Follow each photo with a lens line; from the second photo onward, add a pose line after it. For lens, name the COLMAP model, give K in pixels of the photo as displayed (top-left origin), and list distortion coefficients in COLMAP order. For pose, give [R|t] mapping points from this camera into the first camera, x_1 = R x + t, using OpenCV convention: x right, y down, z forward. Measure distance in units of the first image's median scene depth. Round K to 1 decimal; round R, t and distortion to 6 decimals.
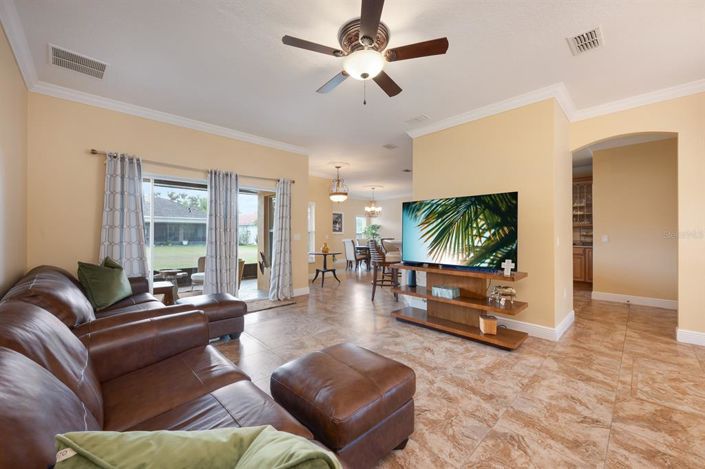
lens RADIAL K [[279.3, 0, 350.9], [0, 279.3, 233.5], [0, 0, 1]] dist [0.000488, 0.000012]
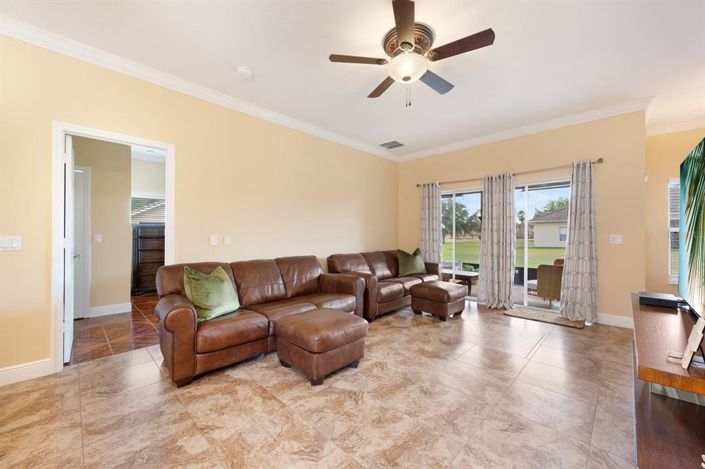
lens RADIAL K [[277.4, 0, 341.9], [0, 277.4, 239.2], [0, 0, 1]] dist [-0.000092, -0.000019]
pose [[0.004689, 0.009500, -0.999944, 1.080343], [-0.008258, 0.999921, 0.009462, 0.024560], [0.999955, 0.008213, 0.004767, 0.791163]]
